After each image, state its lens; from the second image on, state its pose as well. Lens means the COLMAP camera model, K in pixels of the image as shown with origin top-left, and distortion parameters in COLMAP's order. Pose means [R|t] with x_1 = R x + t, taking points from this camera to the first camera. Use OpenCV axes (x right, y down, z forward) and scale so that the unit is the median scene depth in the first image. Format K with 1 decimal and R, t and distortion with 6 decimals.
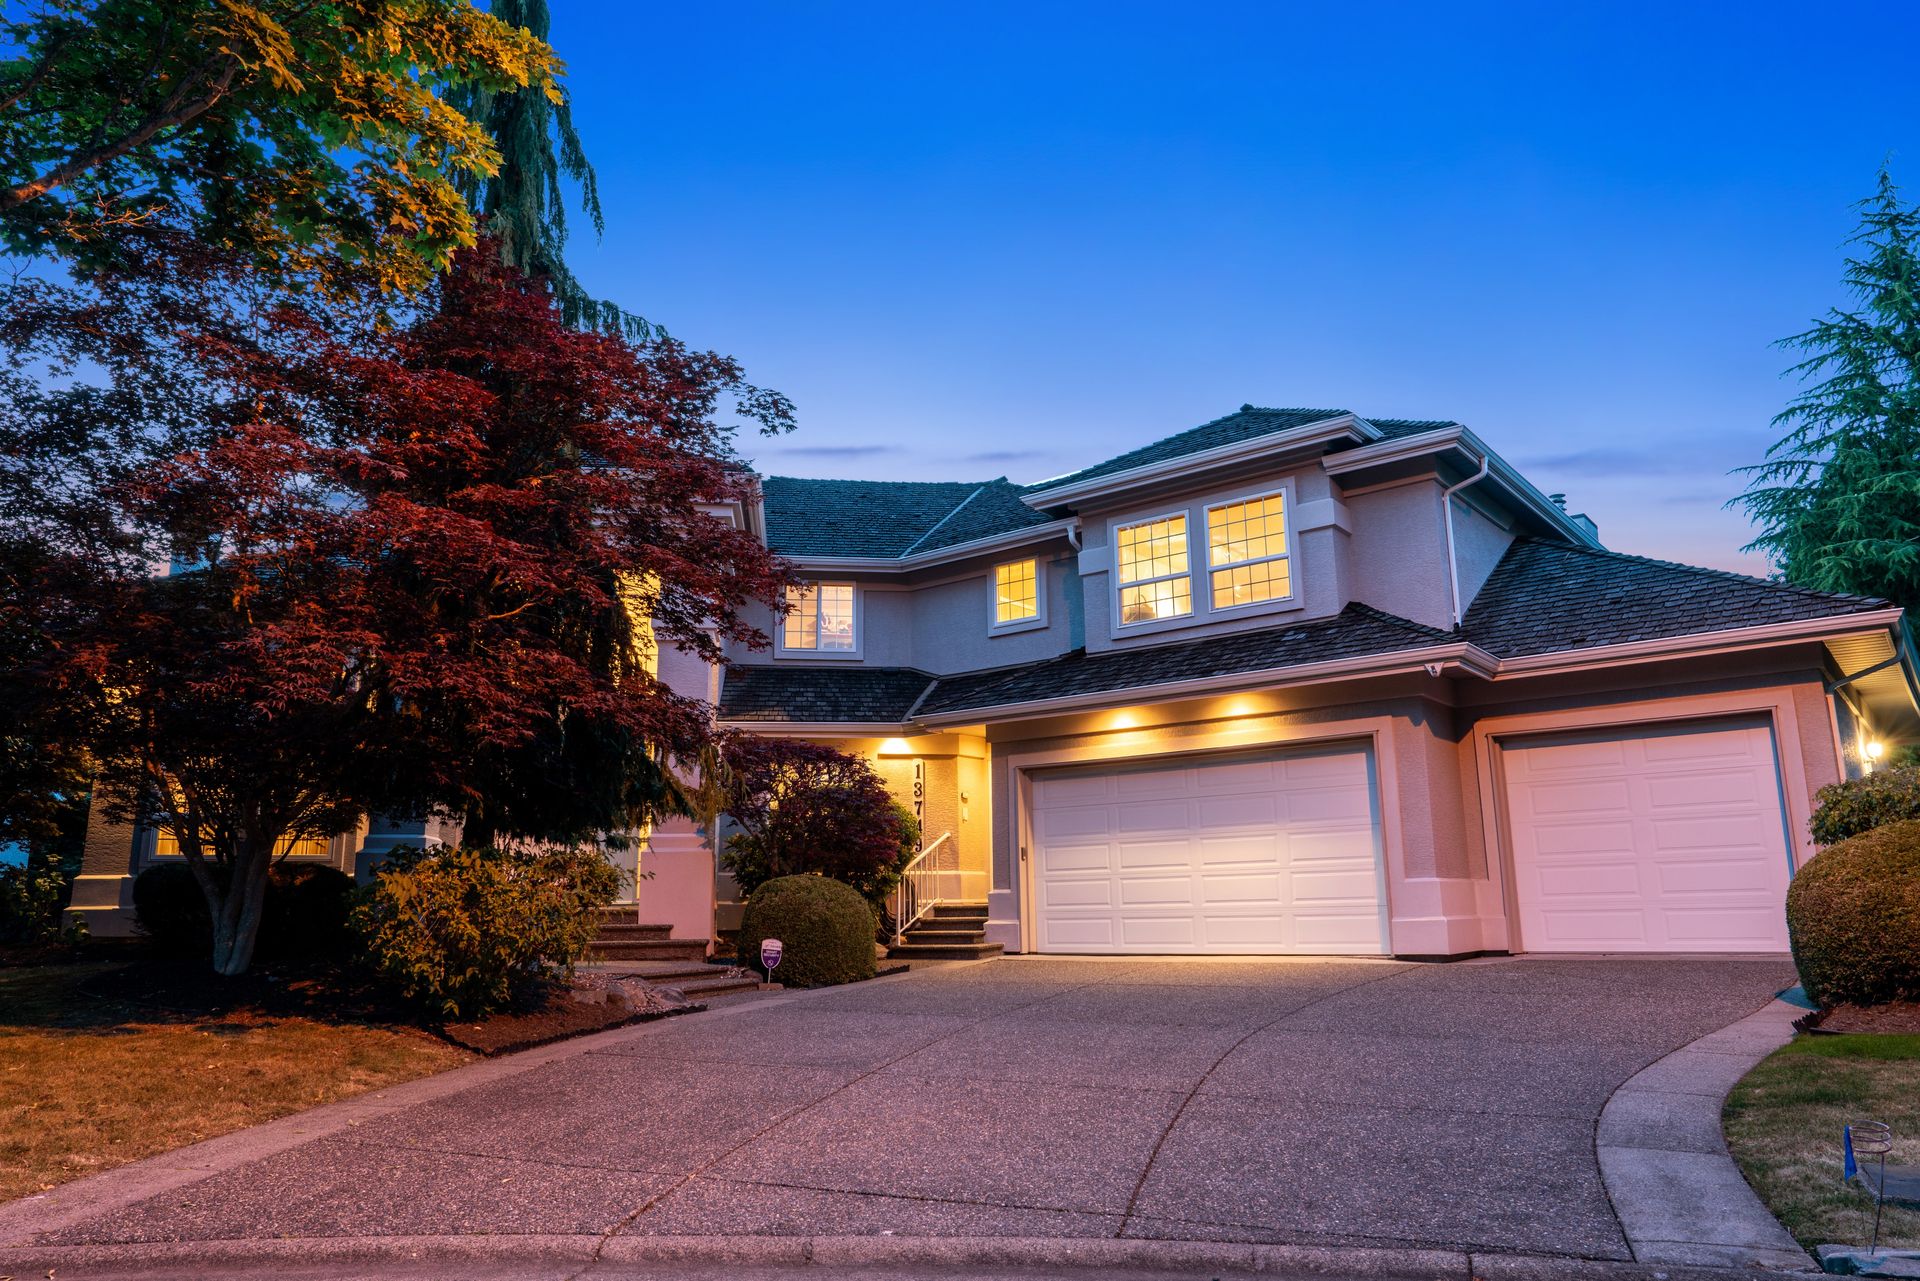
lens RADIAL K [[1277.1, 0, 961.8], [0, 1277.1, 645.5], [0, 0, 1]] dist [-0.034597, 0.025899]
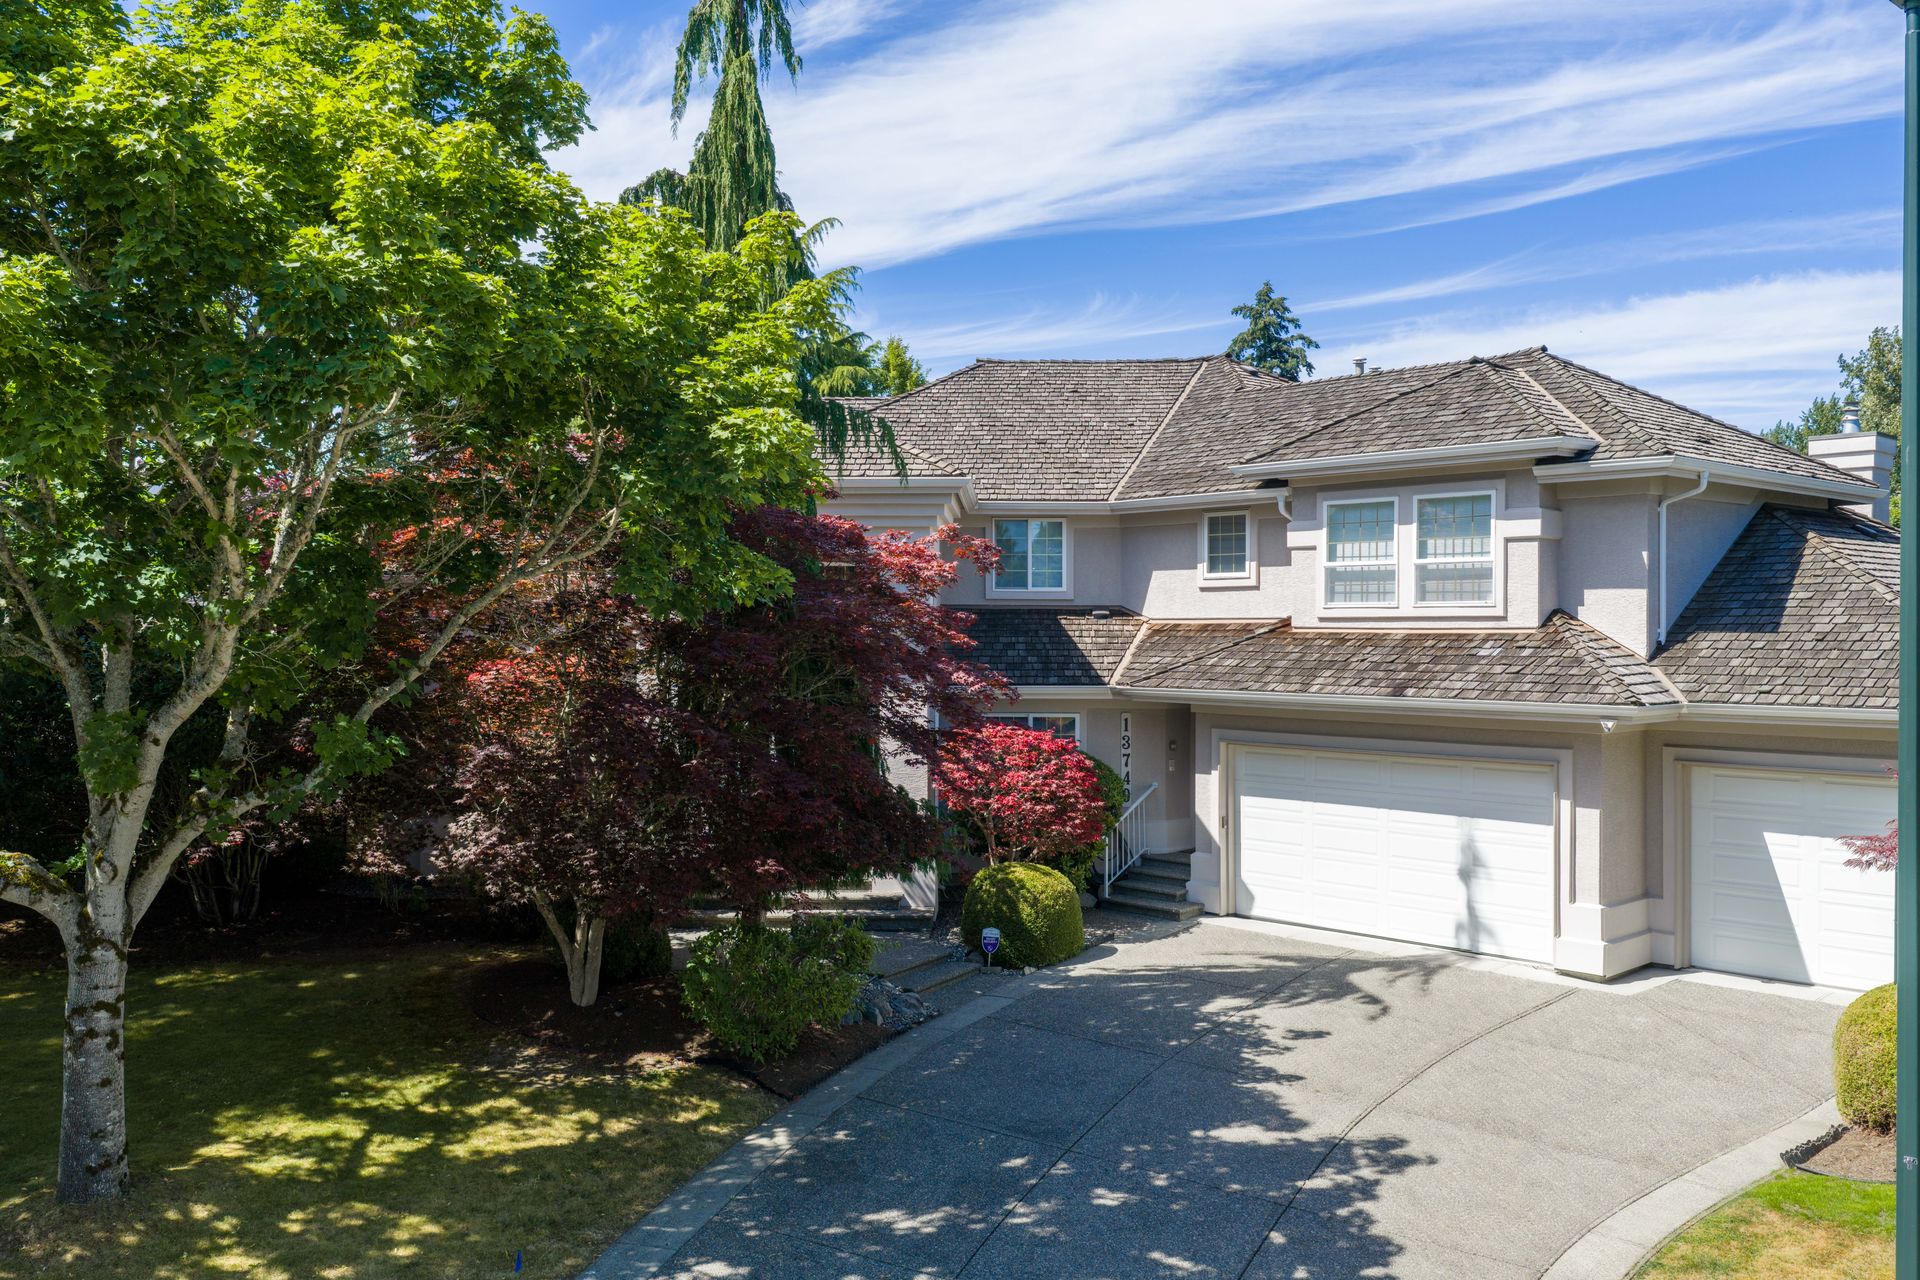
lens RADIAL K [[1571.7, 0, 960.0], [0, 1571.7, 640.0], [0, 0, 1]] dist [0.011823, -0.026934]
pose [[0.987514, 0.010149, -0.157206, 0.053485], [0.022841, 0.978153, 0.206626, -0.393084], [0.155868, -0.207637, 0.965708, -0.391415]]
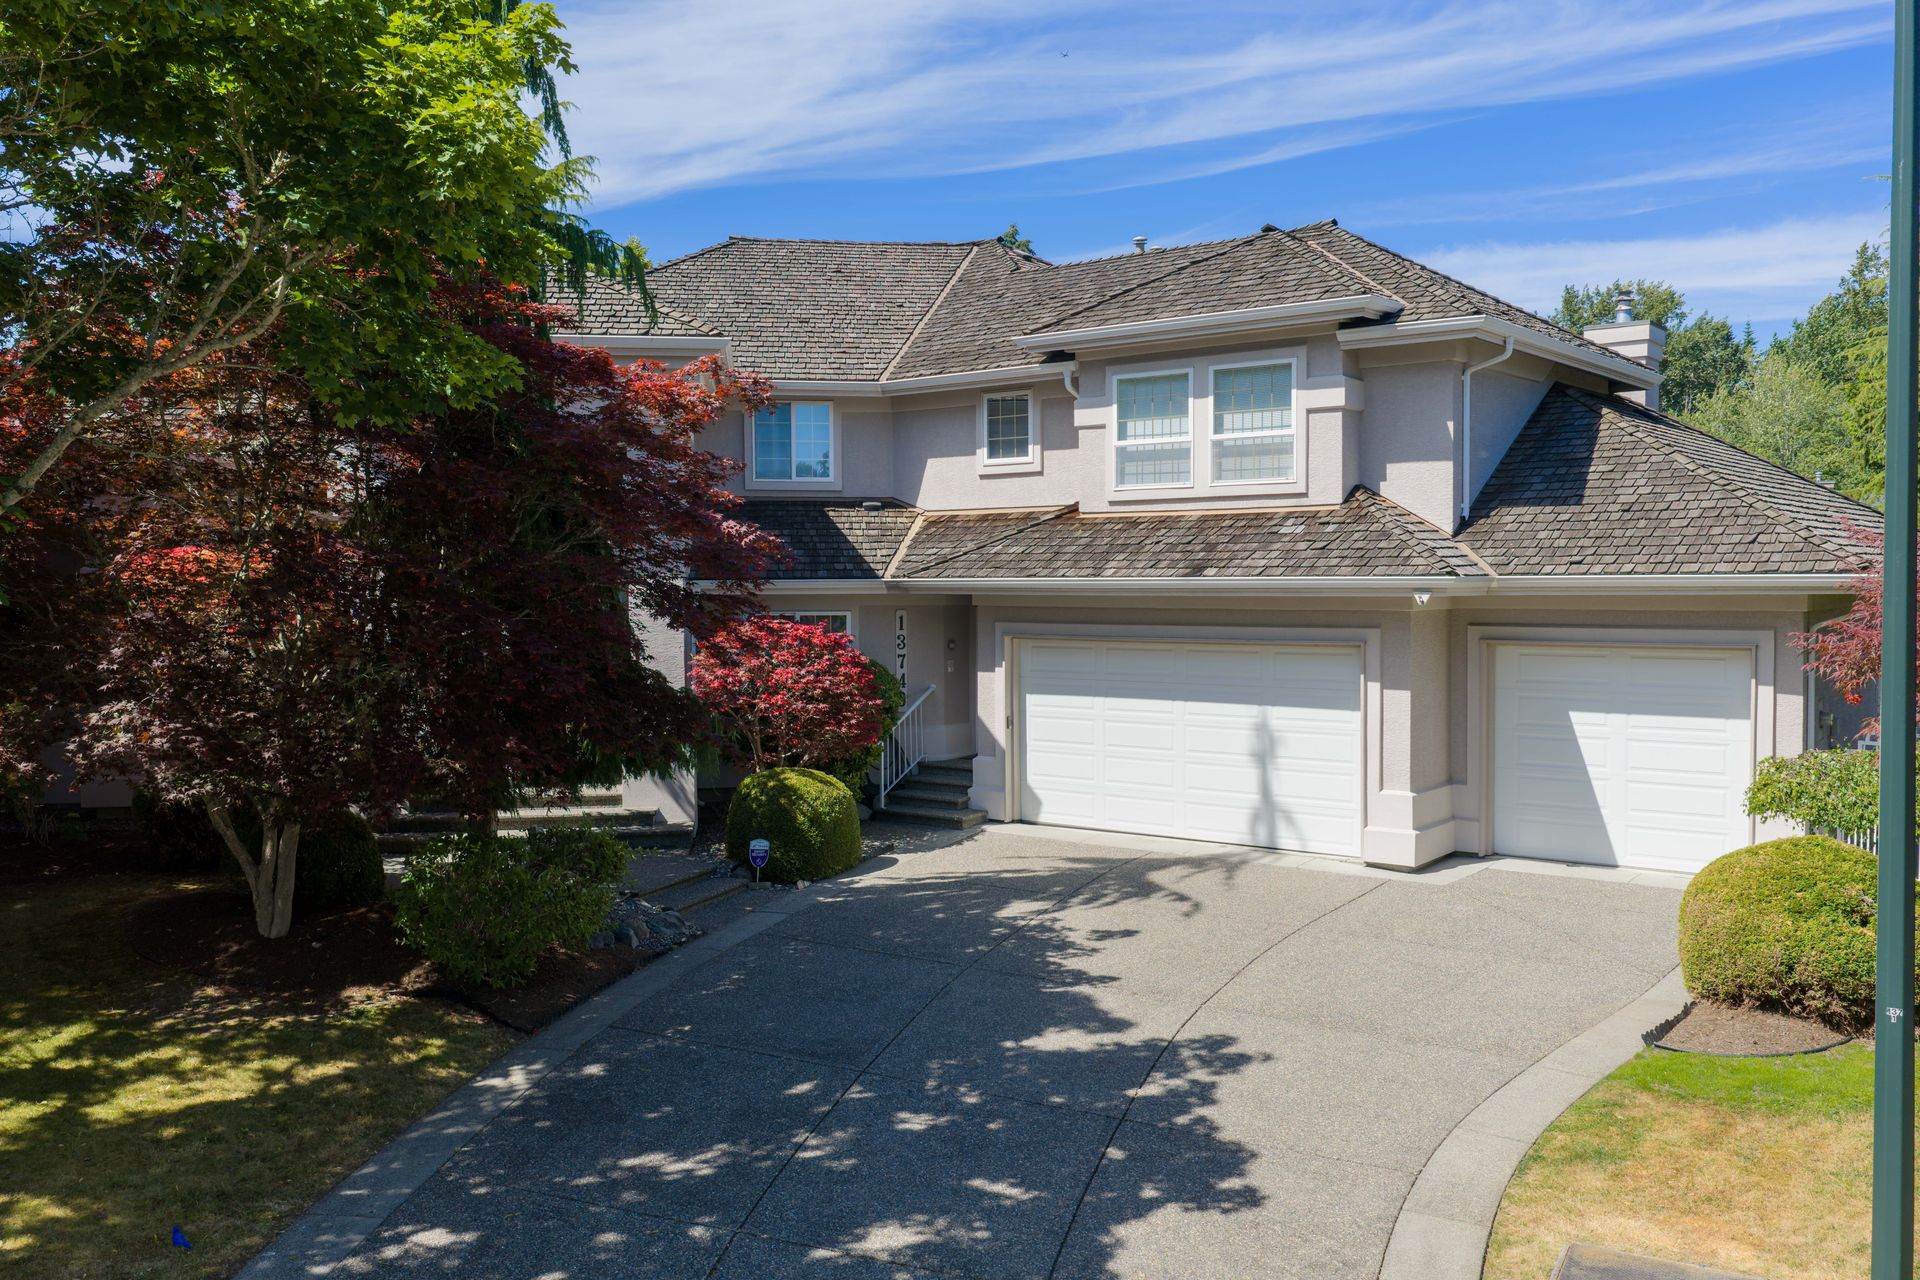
lens RADIAL K [[1571.7, 0, 960.0], [0, 1571.7, 640.0], [0, 0, 1]] dist [0.011823, -0.026934]
pose [[0.999987, 0.004414, 0.002488, 0.010583], [-0.004882, 0.970745, 0.240064, -0.286367], [-0.001355, -0.240073, 0.970754, -0.235518]]
